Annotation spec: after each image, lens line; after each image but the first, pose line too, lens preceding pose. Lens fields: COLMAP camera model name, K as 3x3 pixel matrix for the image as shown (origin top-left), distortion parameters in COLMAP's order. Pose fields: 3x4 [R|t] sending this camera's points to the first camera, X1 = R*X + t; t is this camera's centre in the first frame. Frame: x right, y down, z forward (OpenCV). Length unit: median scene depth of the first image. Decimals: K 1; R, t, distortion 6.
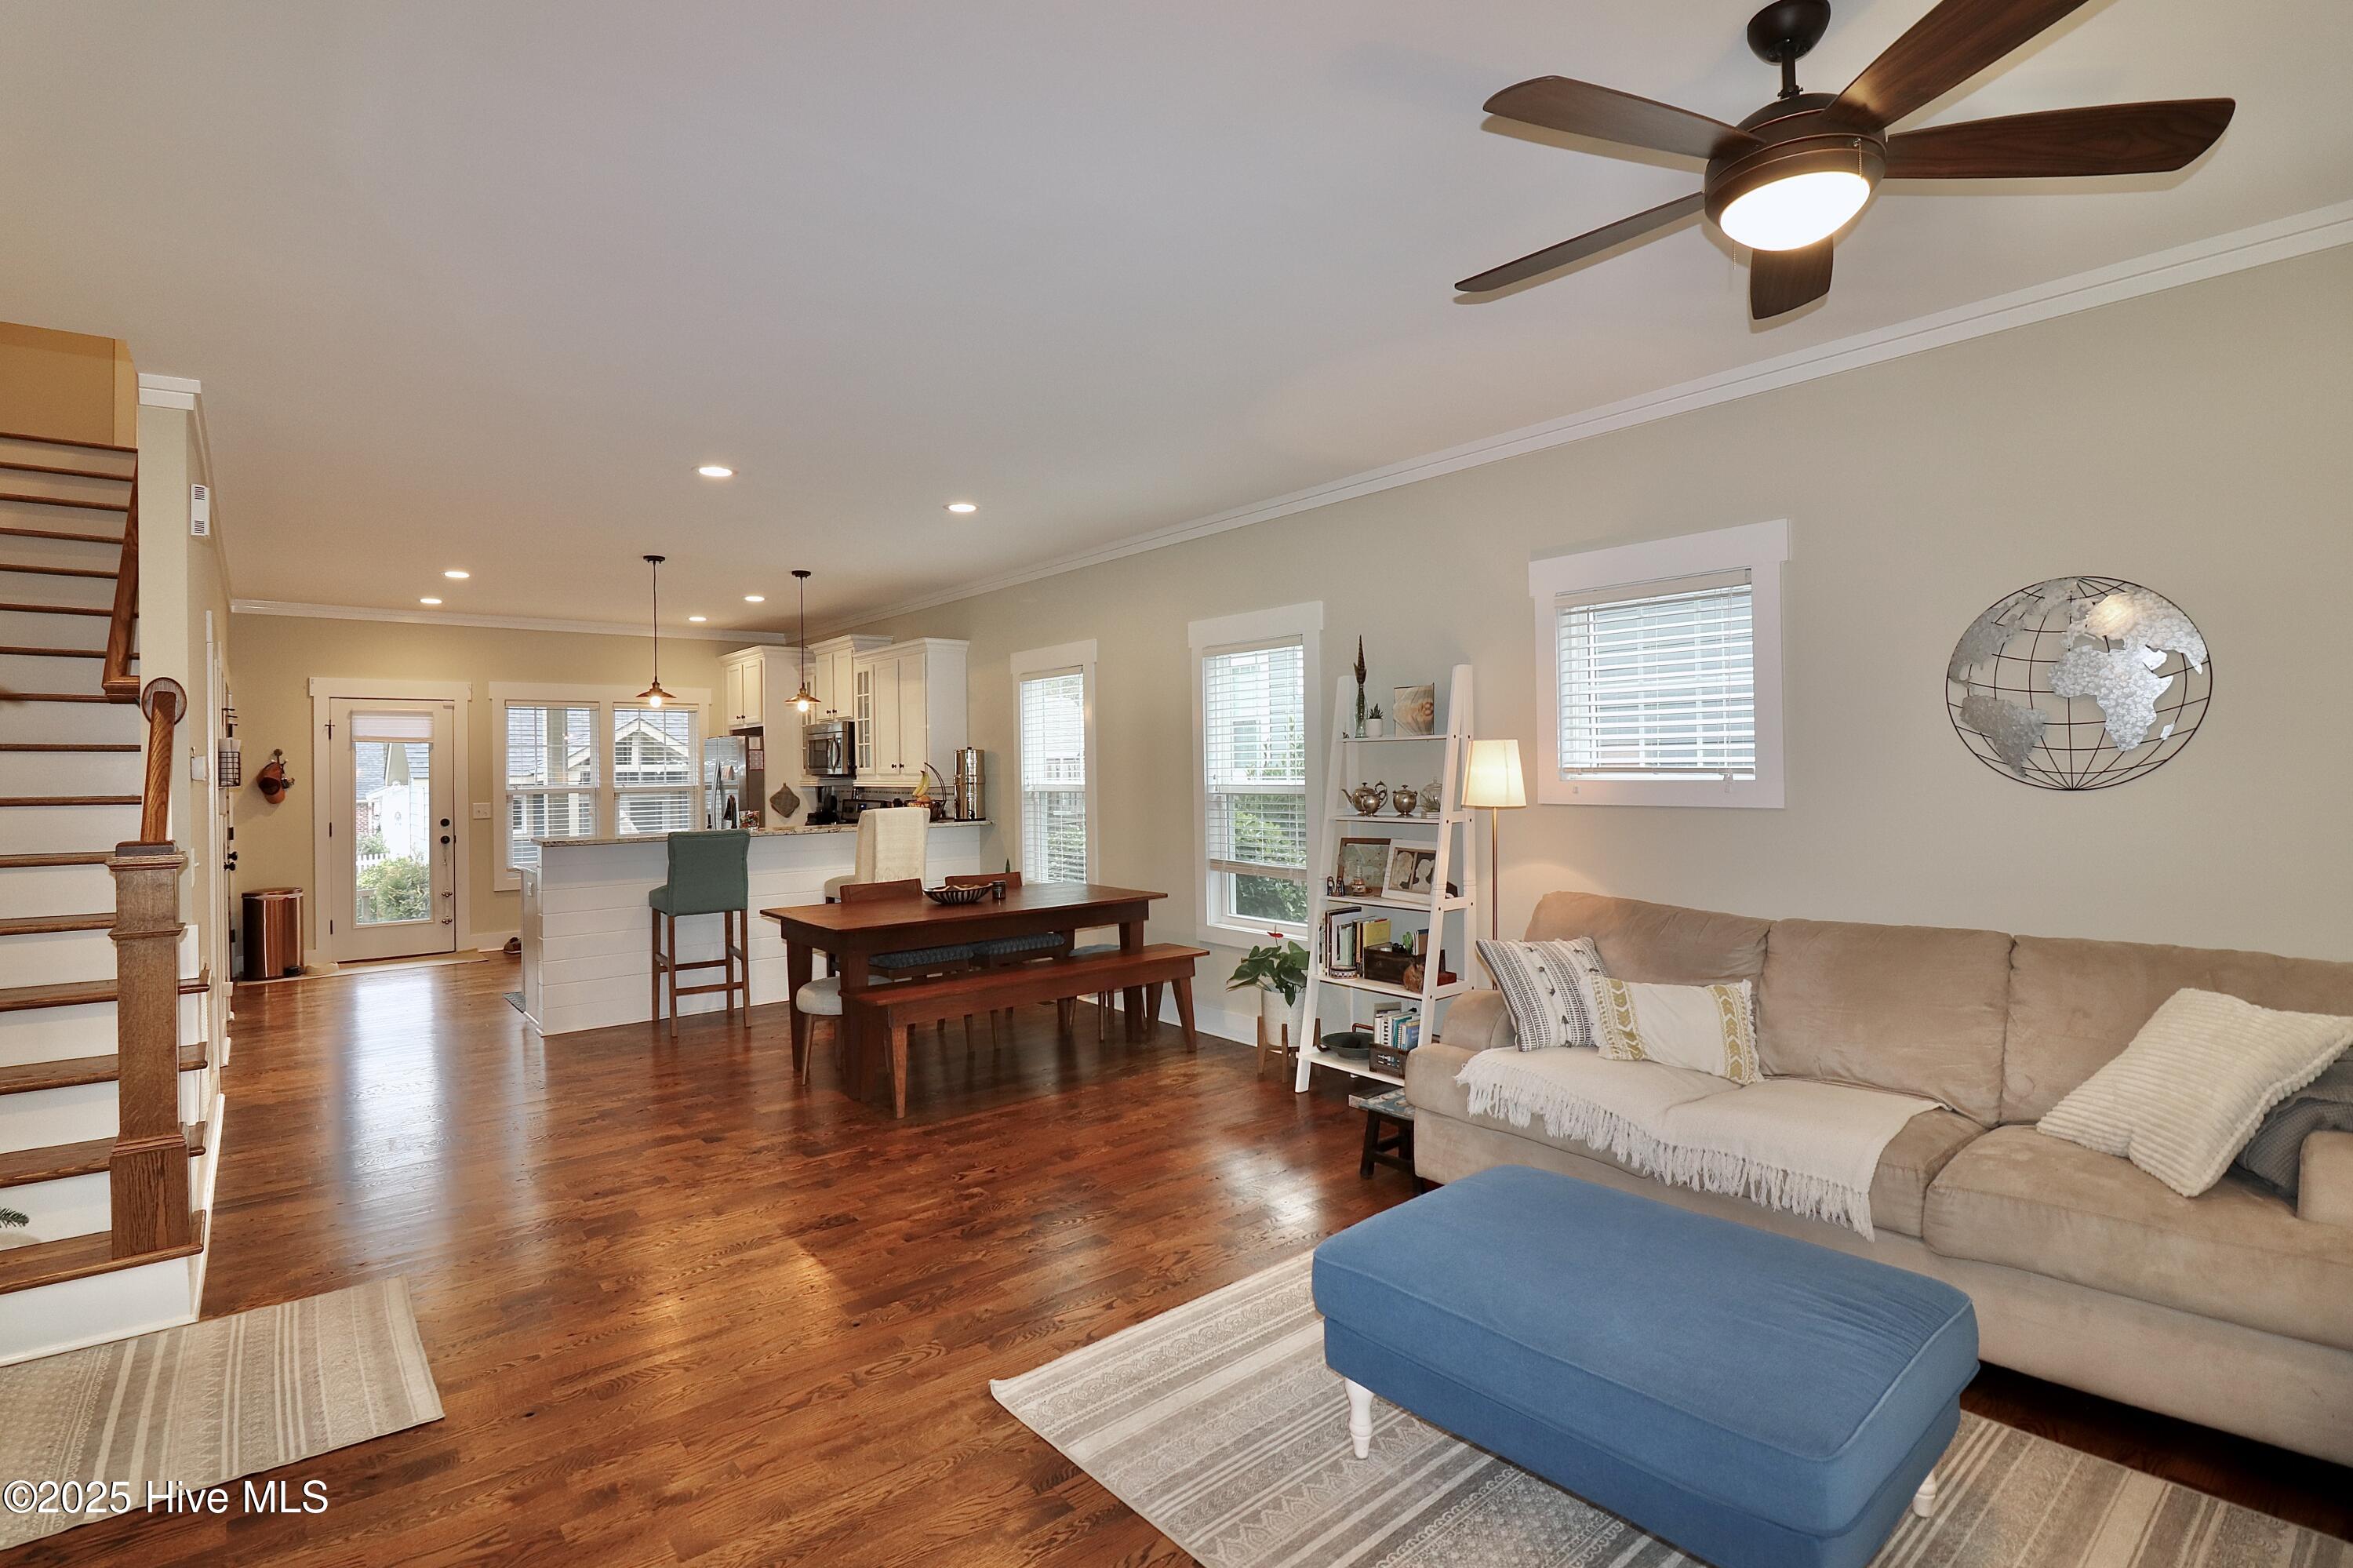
lens RADIAL K [[1097.7, 0, 1133.5], [0, 1097.7, 767.8], [0, 0, 1]] dist [-0.009519, -0.006697]
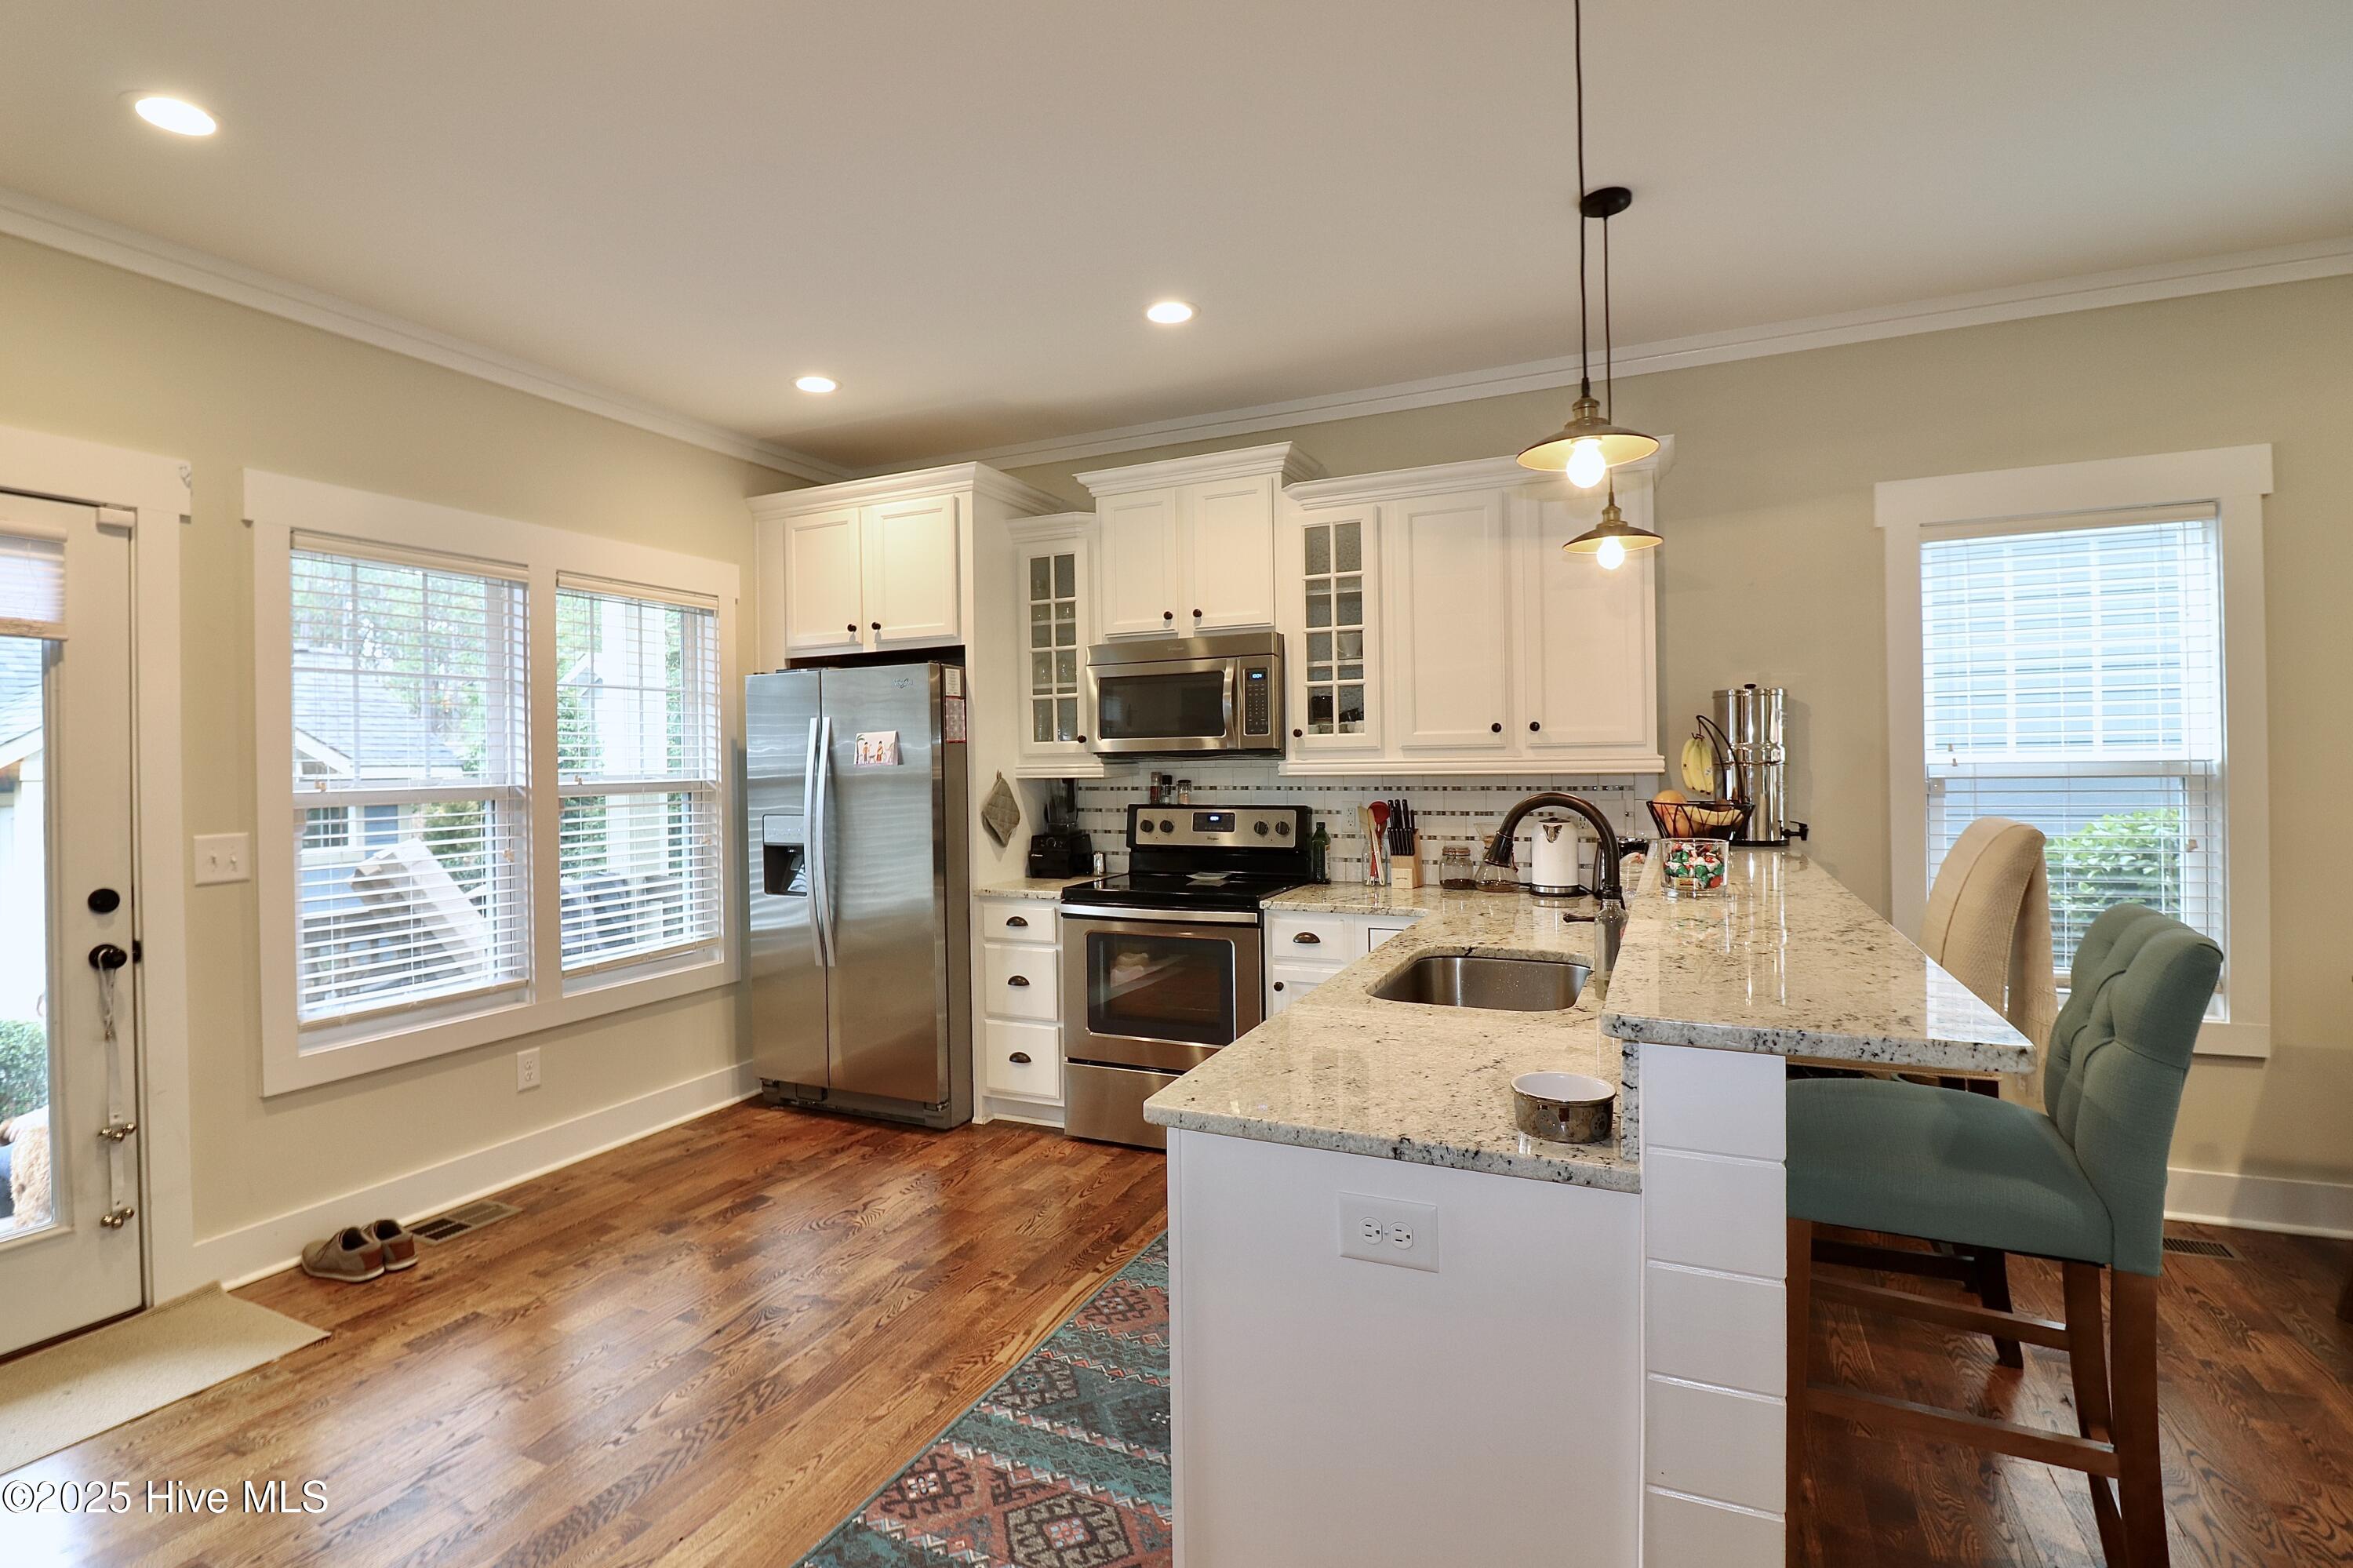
lens RADIAL K [[1097.7, 0, 1107.1], [0, 1097.7, 765.1], [0, 0, 1]] dist [-0.009519, -0.006697]
pose [[0.903953, -0.001432, 0.427629, -0.503533], [0.002750, 0.999993, -0.002465, 0.013222], [-0.427622, 0.003405, 0.903951, 0.600297]]
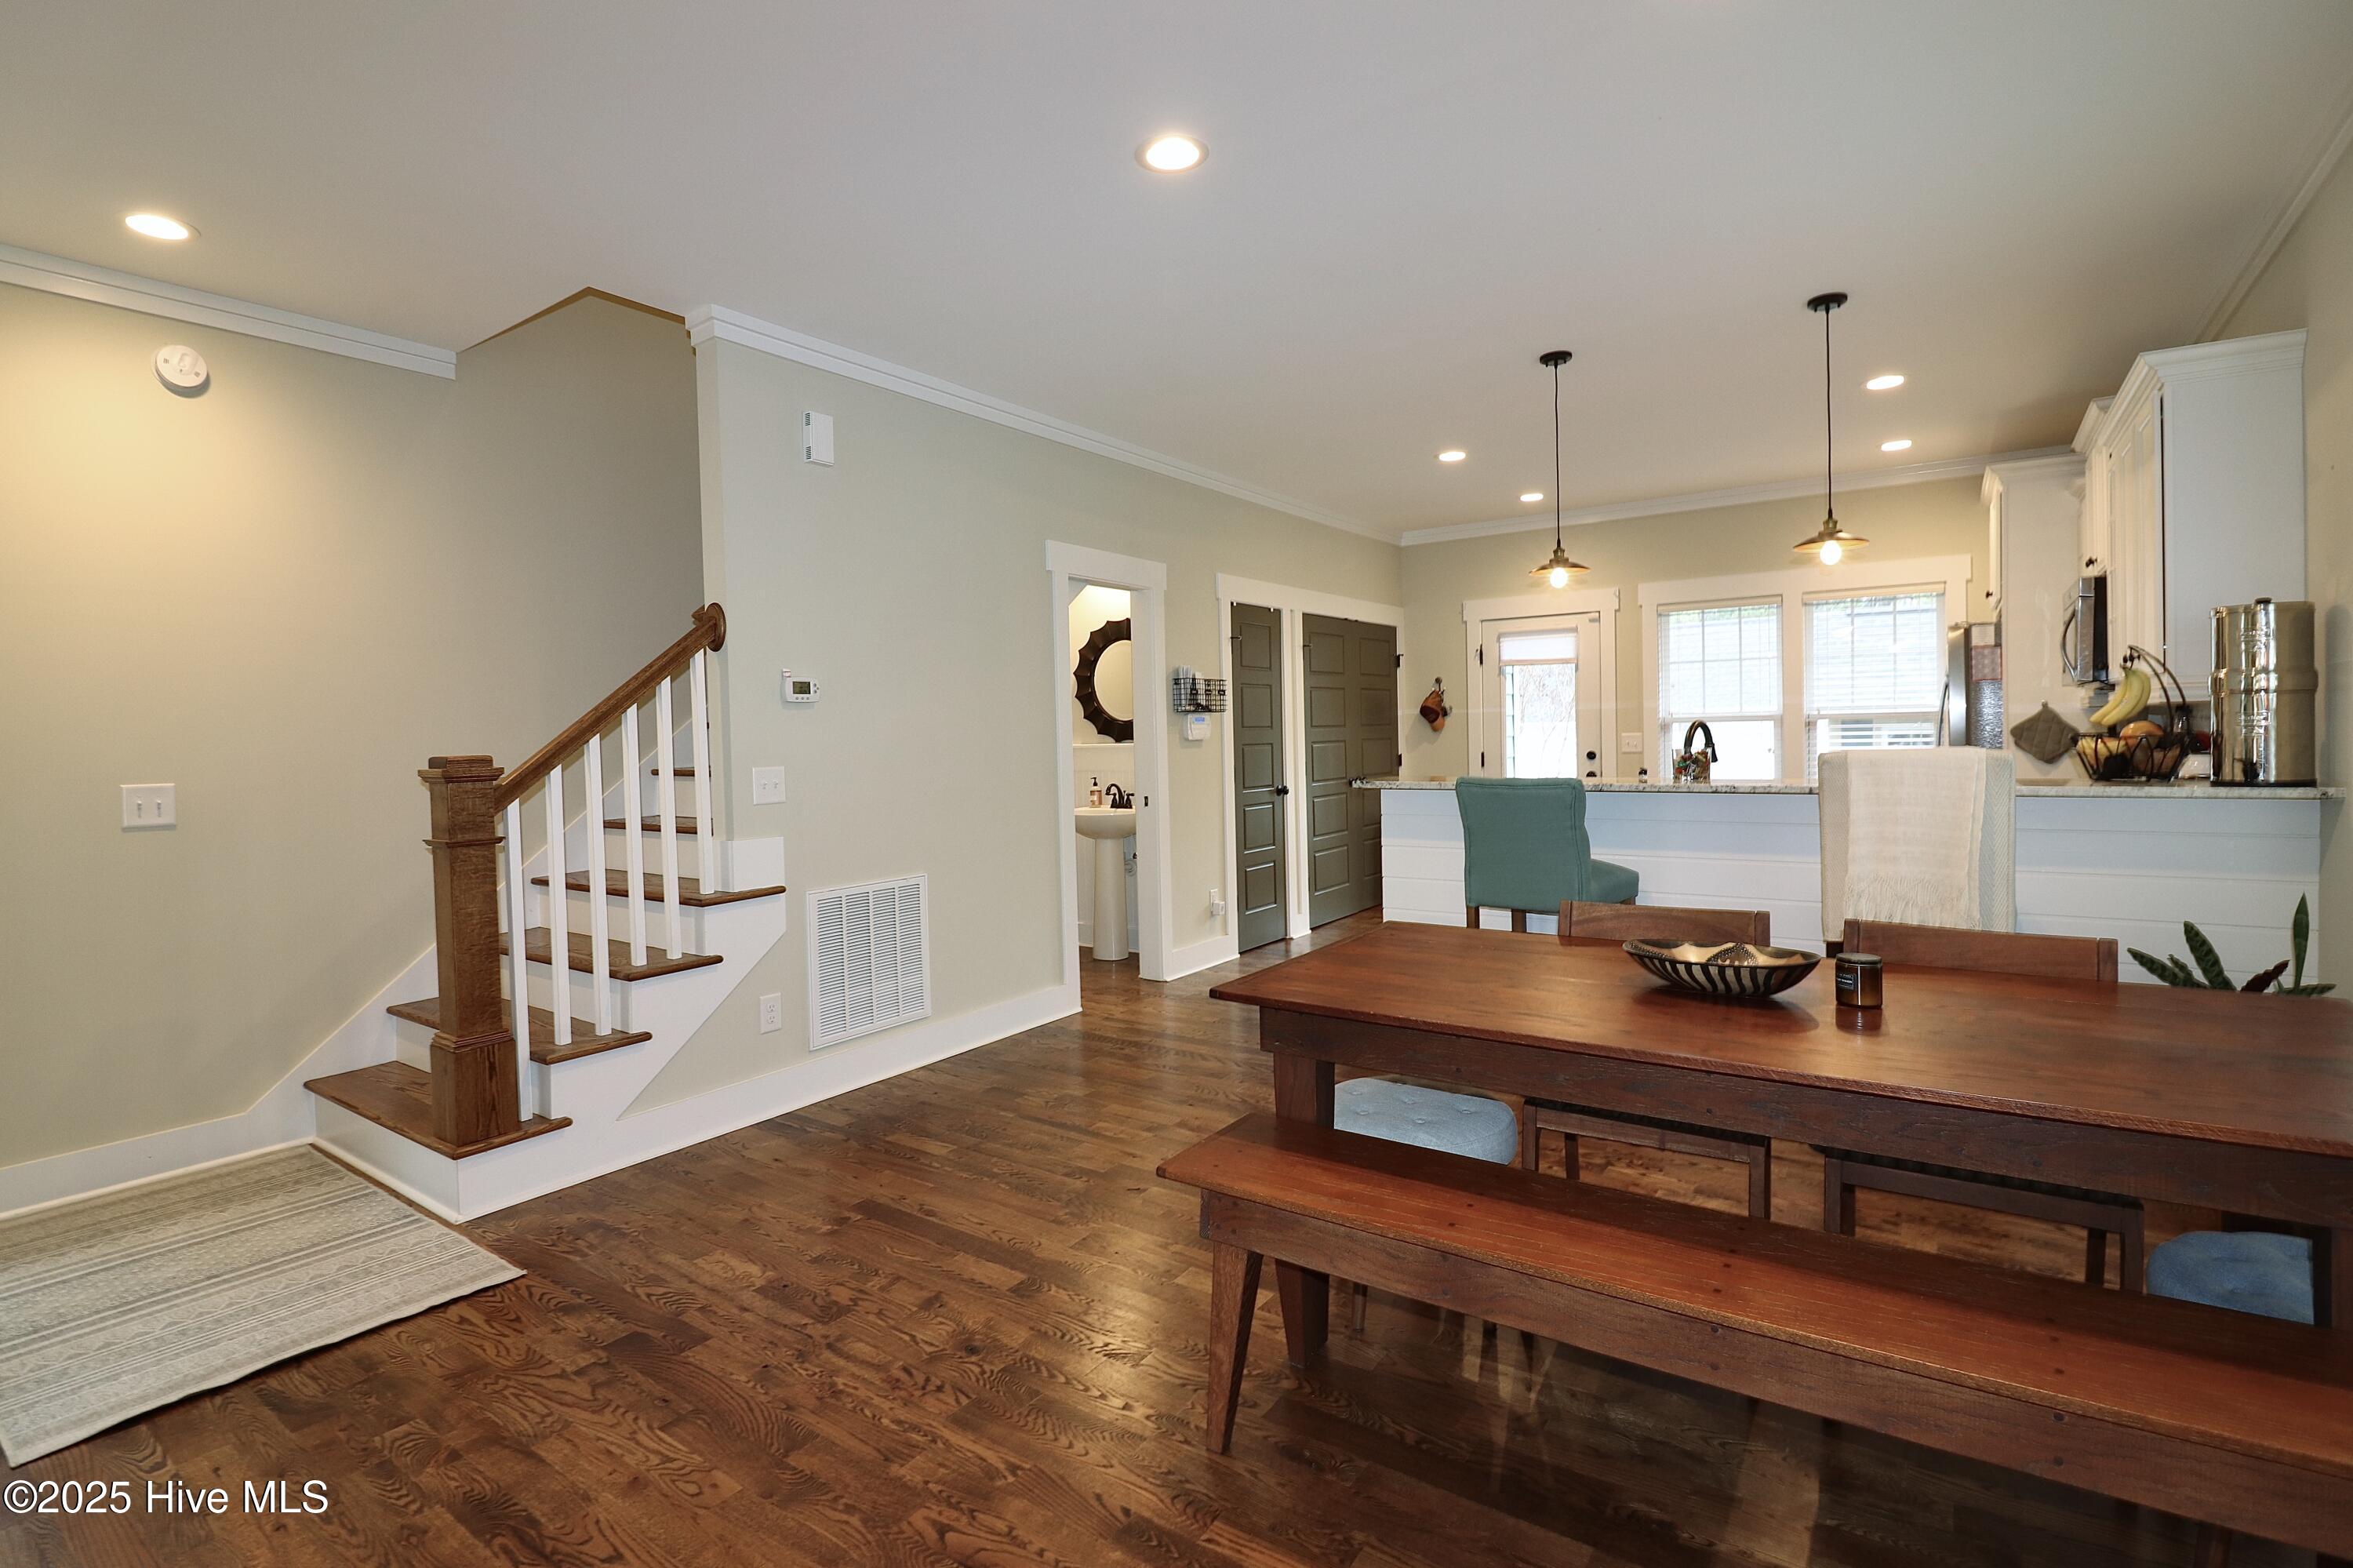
lens RADIAL K [[1097.7, 0, 1157.8], [0, 1097.7, 765.0], [0, 0, 1]] dist [-0.009519, -0.006697]
pose [[0.273817, 0.034639, -0.961158, 0.097739], [0.021116, 0.998894, 0.042015, 0.013891], [0.961550, -0.031800, 0.272782, 0.440419]]
